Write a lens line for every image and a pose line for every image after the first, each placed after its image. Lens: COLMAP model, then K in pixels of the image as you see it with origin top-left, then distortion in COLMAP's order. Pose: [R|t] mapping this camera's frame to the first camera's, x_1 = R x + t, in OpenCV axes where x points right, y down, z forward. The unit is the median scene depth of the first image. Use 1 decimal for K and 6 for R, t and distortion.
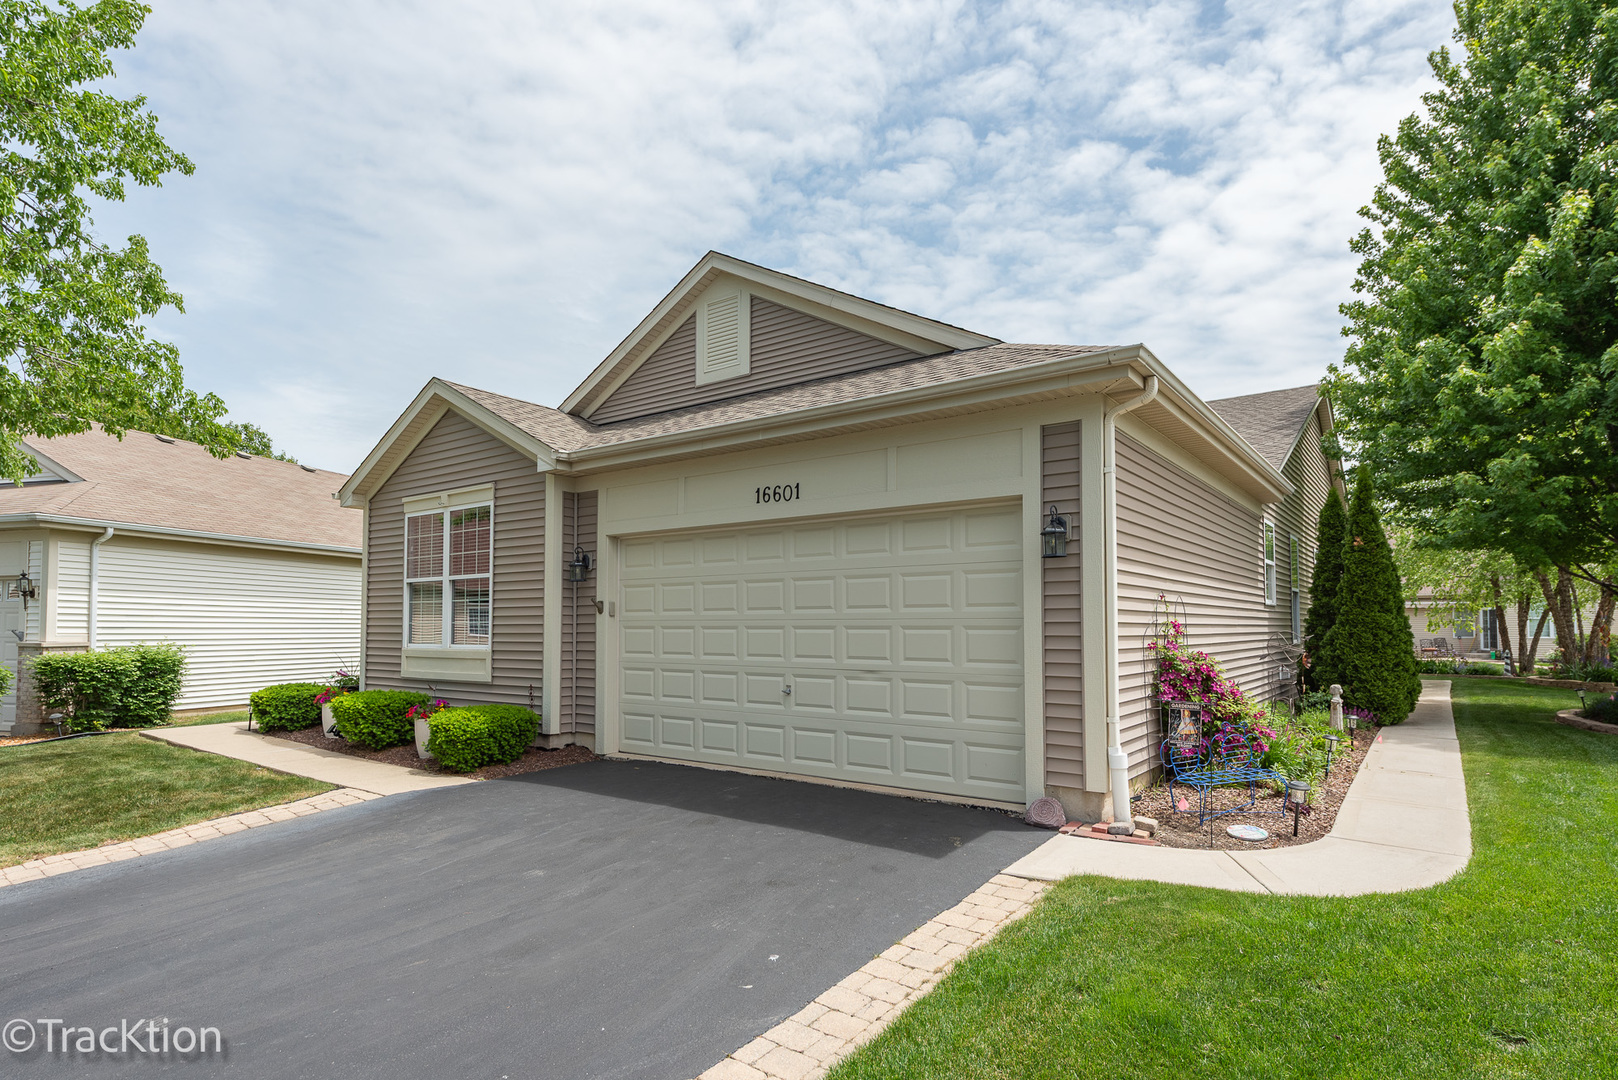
lens RADIAL K [[861.3, 0, 808.3], [0, 861.3, 592.7], [0, 0, 1]] dist [0.001187, 0.000422]
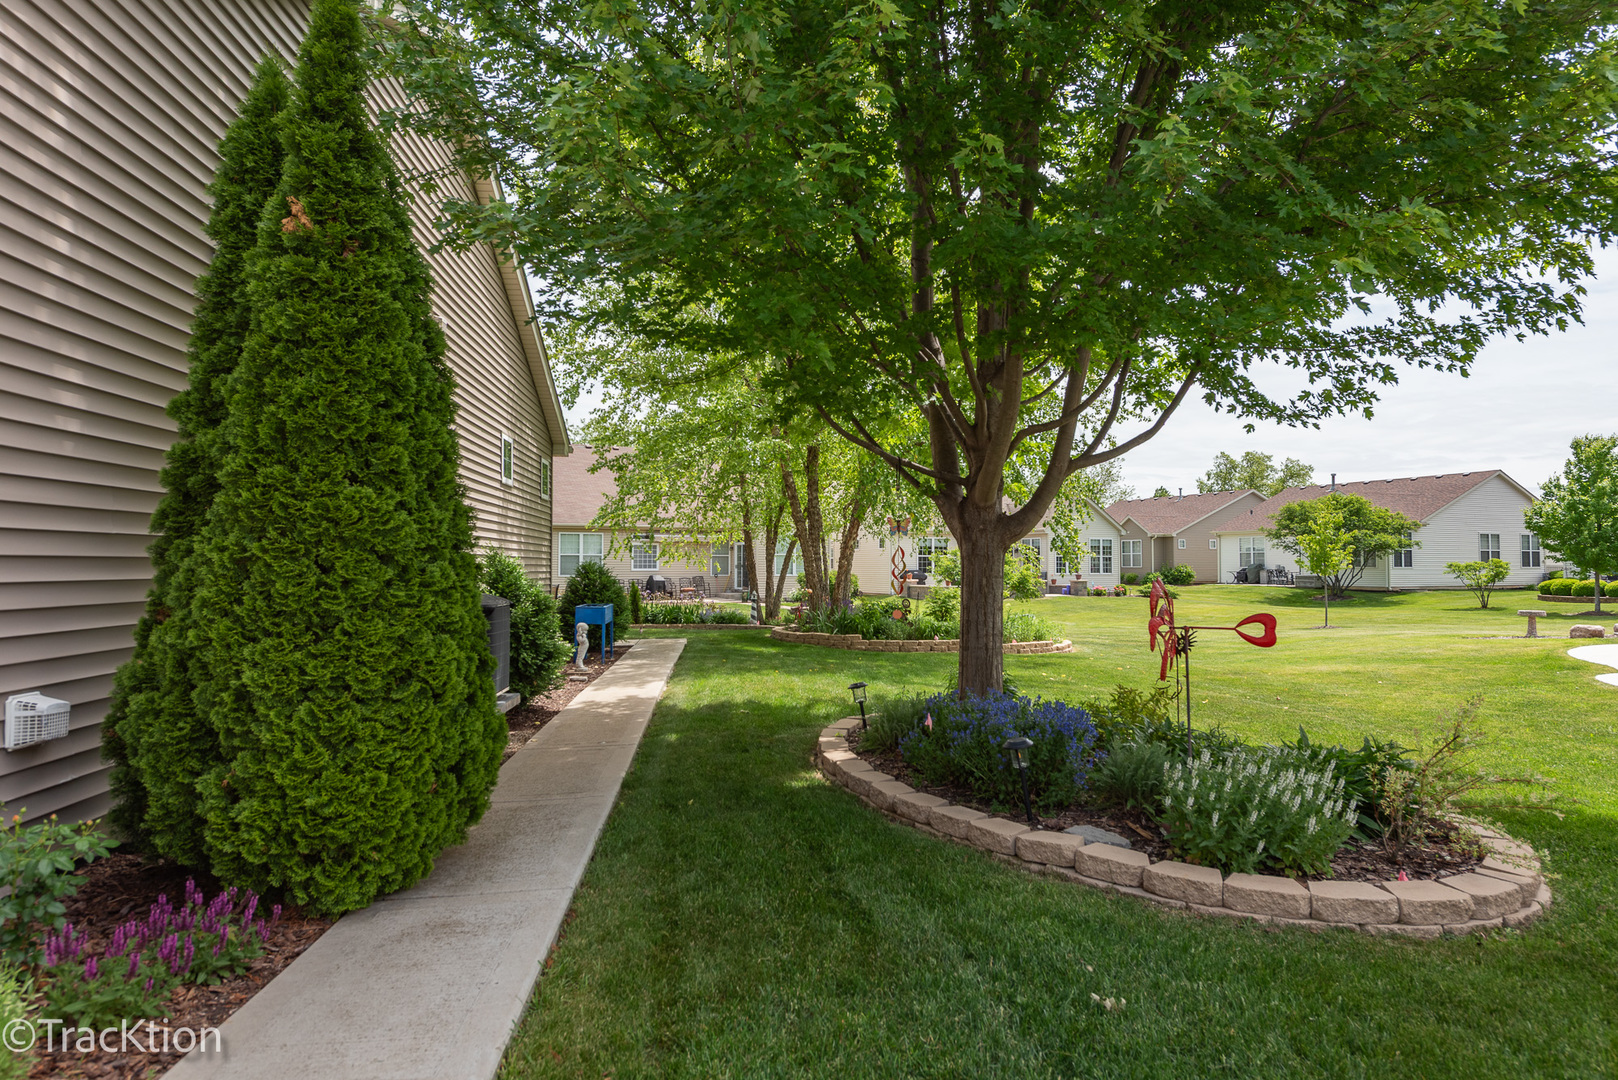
lens RADIAL K [[928.1, 0, 819.3], [0, 928.1, 535.0], [0, 0, 1]] dist [0.007490, 0.001402]
pose [[0.736089, 0.022328, 0.676516, 0.577983], [-0.025872, 0.999654, -0.004843, 0.037113], [-0.676390, -0.013938, 0.736412, 0.694552]]
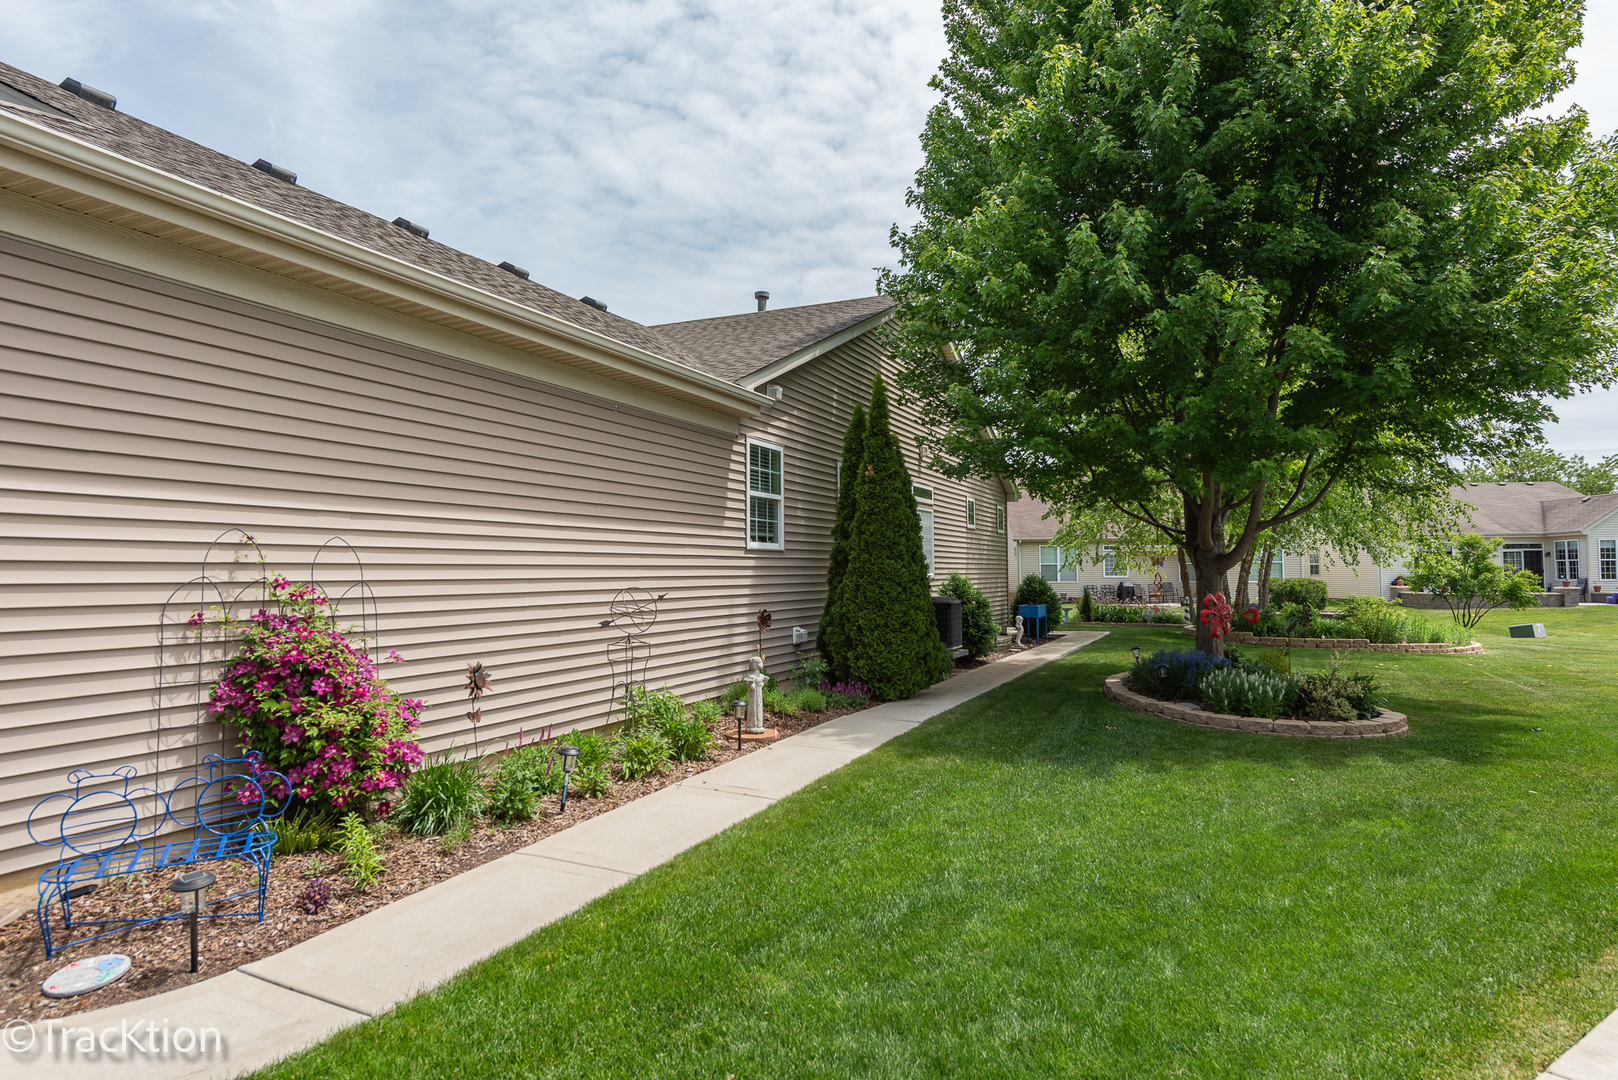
lens RADIAL K [[928.1, 0, 811.4], [0, 928.1, 528.7], [0, 0, 1]] dist [0.007490, 0.001402]
pose [[0.979601, 0.002019, 0.200942, 0.421679], [-0.000259, 0.999961, -0.008784, 0.002427], [-0.200952, 0.008553, 0.979564, 0.169903]]
